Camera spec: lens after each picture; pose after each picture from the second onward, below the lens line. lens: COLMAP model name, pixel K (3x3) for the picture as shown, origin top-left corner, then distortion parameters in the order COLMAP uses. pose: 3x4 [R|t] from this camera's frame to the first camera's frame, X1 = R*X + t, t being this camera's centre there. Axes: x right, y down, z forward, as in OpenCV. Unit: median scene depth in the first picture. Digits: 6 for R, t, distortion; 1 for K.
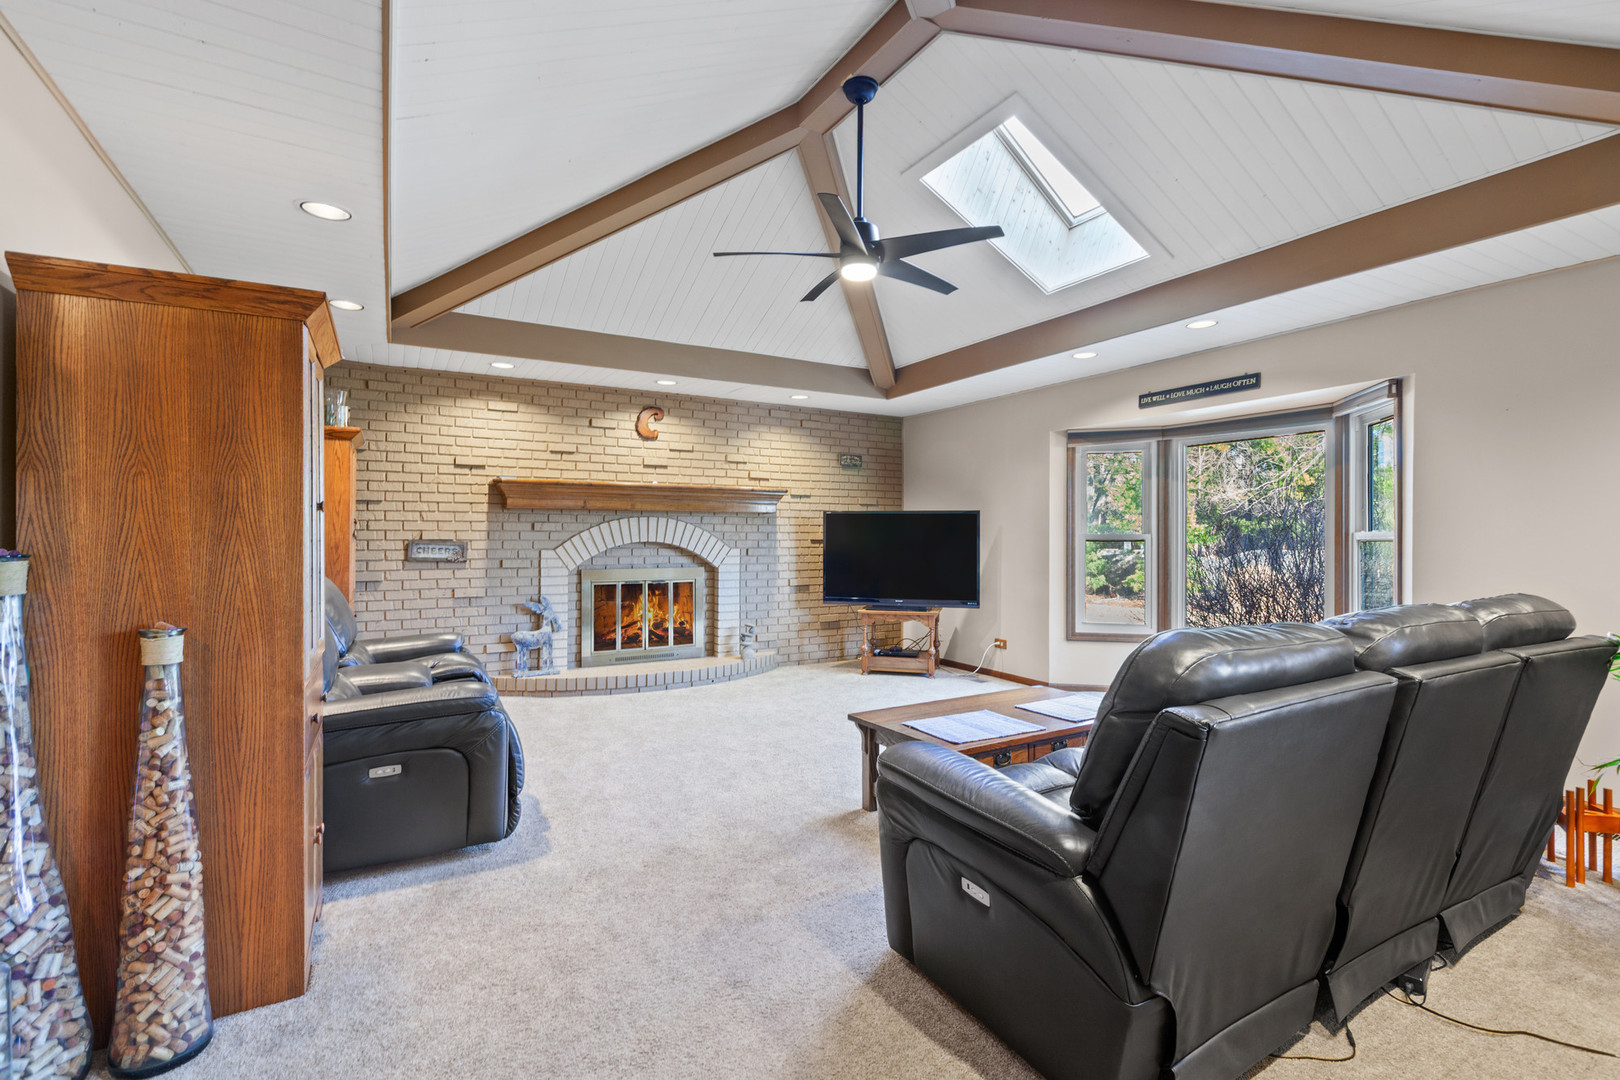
lens RADIAL K [[744.3, 0, 807.6], [0, 744.3, 531.8], [0, 0, 1]] dist [0.001793, -0.000508]
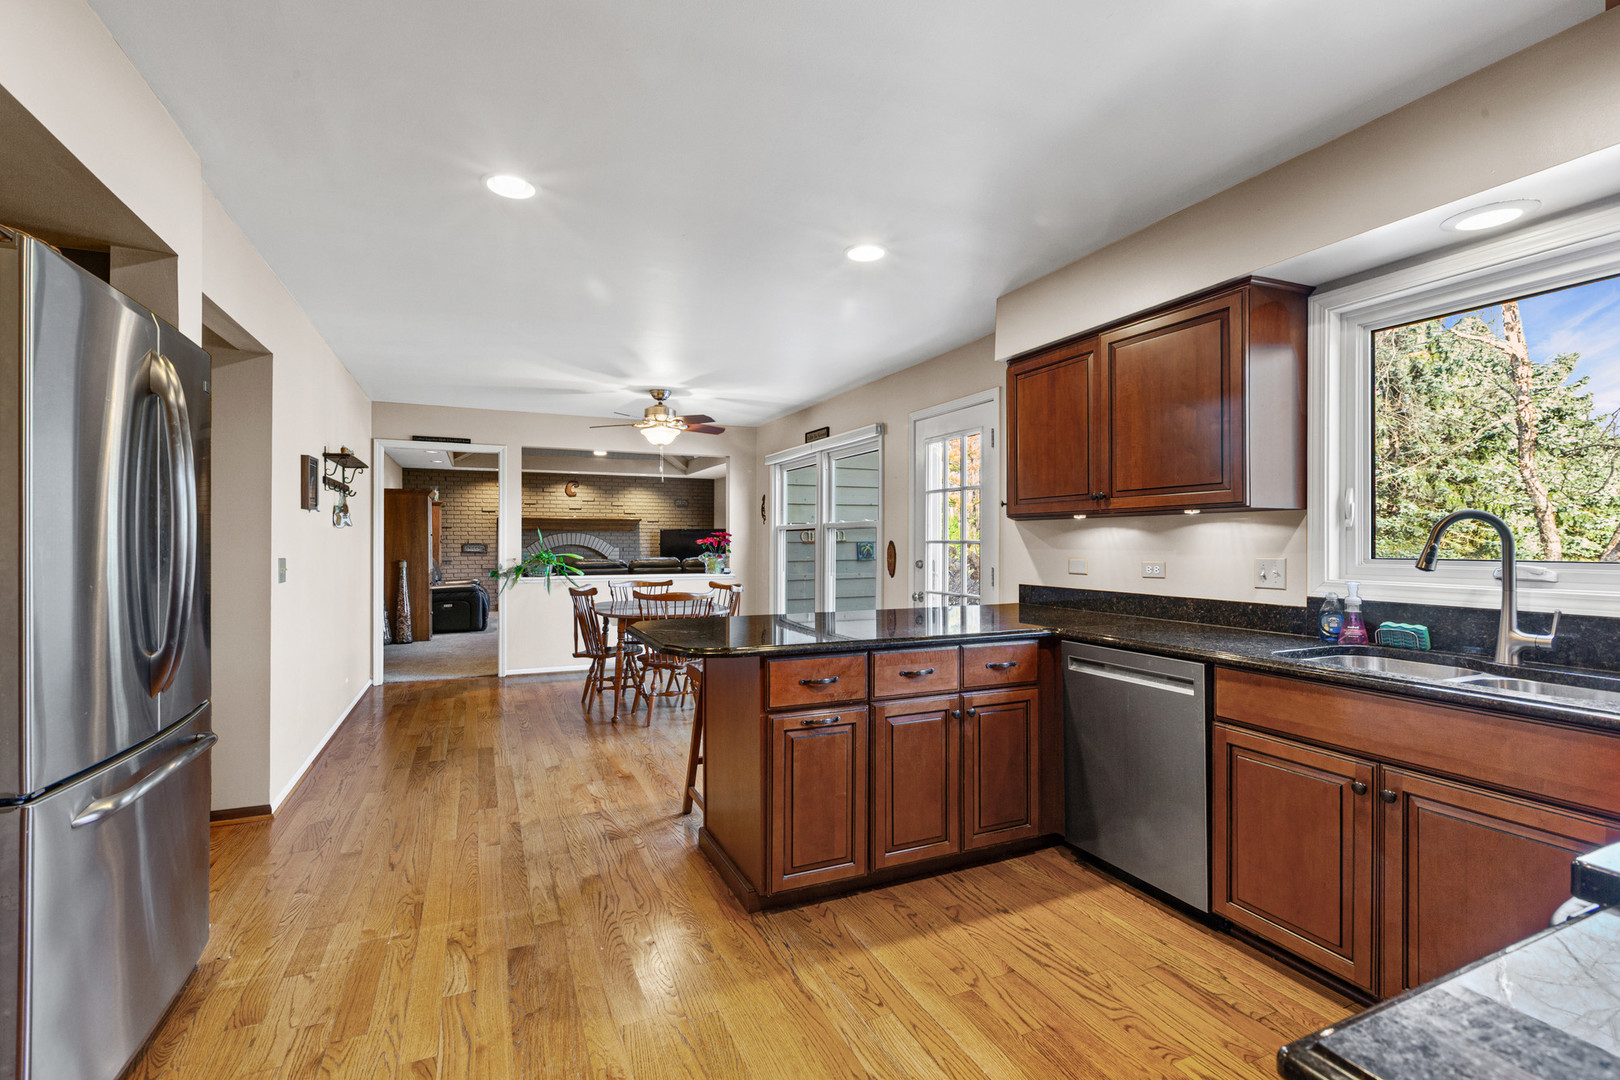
lens RADIAL K [[744.3, 0, 810.5], [0, 744.3, 541.8], [0, 0, 1]] dist [0.001793, -0.000508]
pose [[0.995630, -0.000402, -0.093387, 0.724743], [0.001087, 0.999973, 0.007283, -0.009928], [0.093382, -0.007352, 0.995603, -1.158171]]
